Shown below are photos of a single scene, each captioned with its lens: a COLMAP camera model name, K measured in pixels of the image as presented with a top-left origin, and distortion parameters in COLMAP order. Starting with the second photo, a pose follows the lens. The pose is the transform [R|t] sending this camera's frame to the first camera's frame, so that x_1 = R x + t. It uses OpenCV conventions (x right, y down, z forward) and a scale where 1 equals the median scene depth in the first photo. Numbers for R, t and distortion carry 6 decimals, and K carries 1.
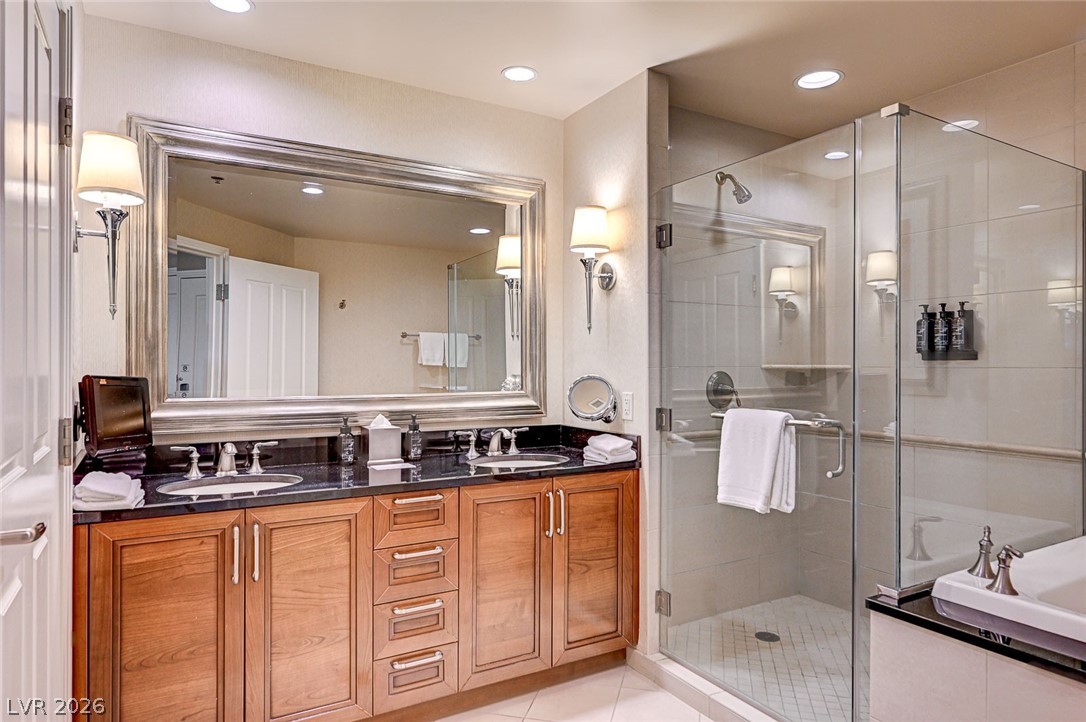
lens RADIAL K [[690.0, 0, 547.8], [0, 690.0, 363.1], [0, 0, 1]] dist [0.003631, -0.001521]
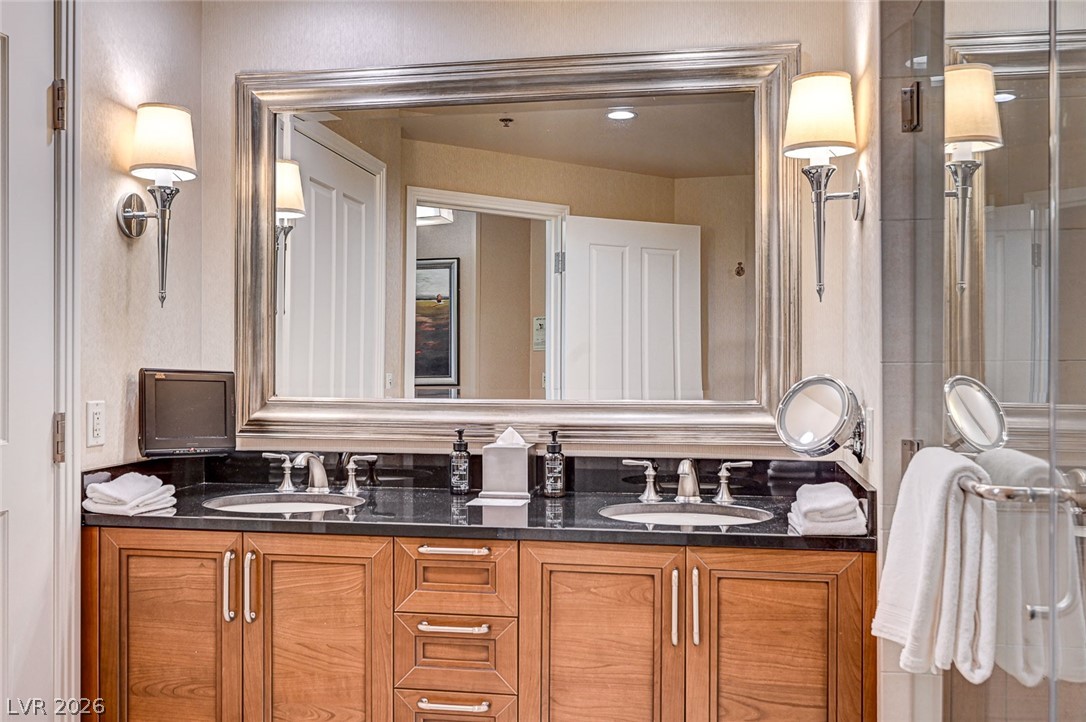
lens RADIAL K [[995.2, 0, 544.9], [0, 995.2, 355.9], [0, 0, 1]] dist [-0.008964, 0.007495]
pose [[0.748525, -0.000356, -0.663107, 0.491503], [0.002192, 0.999996, 0.001937, -0.000591], [0.663103, -0.002904, 0.748522, 0.281395]]
